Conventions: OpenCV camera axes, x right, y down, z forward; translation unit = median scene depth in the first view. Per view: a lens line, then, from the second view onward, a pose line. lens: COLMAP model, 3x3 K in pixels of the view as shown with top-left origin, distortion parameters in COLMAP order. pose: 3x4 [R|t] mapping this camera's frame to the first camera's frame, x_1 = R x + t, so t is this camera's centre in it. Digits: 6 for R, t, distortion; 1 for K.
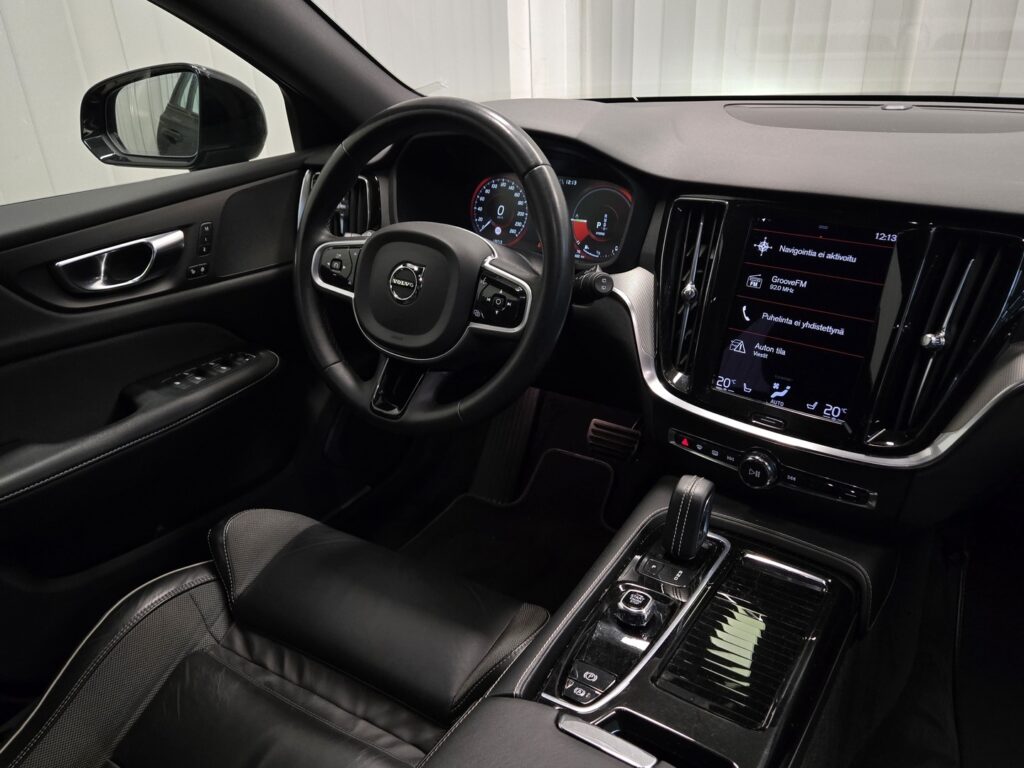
lens RADIAL K [[779.9, 0, 512.0], [0, 779.9, 384.0], [0, 0, 1]] dist [0.027417, -0.006580]
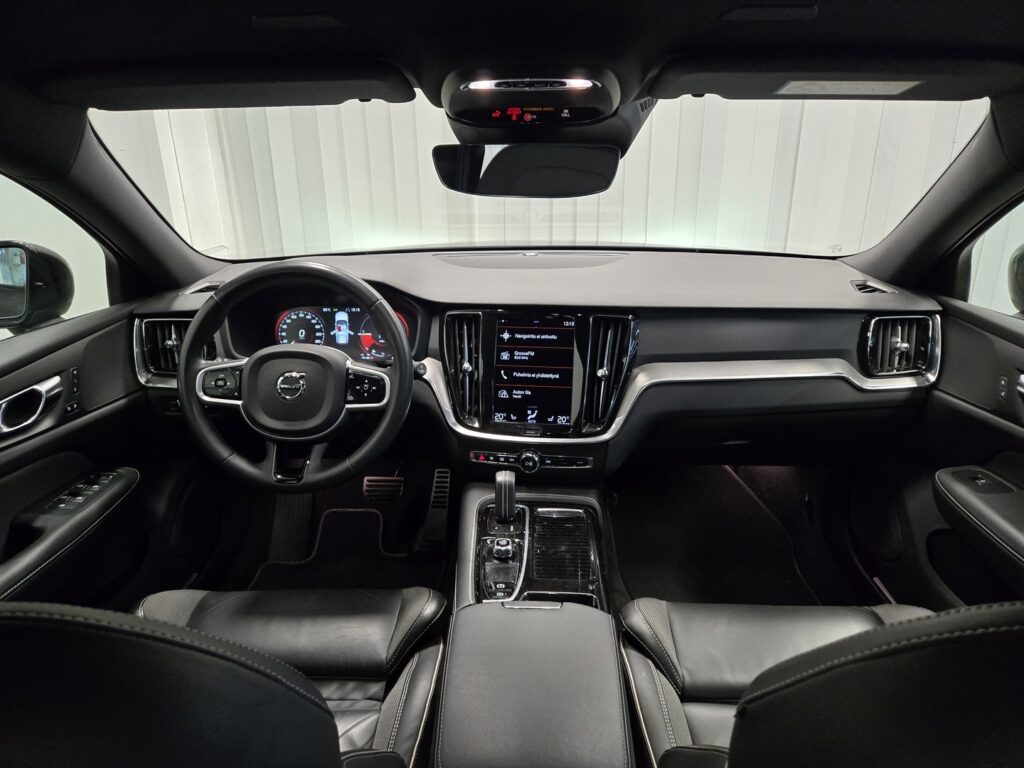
lens RADIAL K [[677.9, 0, 514.7], [0, 677.9, 388.7], [0, 0, 1]] dist [-0.002644, -0.001638]
pose [[0.843474, -0.142283, 0.517984, -0.414283], [0.204767, 0.976639, -0.065168, 0.038191], [-0.496611, 0.161033, 0.852904, -0.253524]]
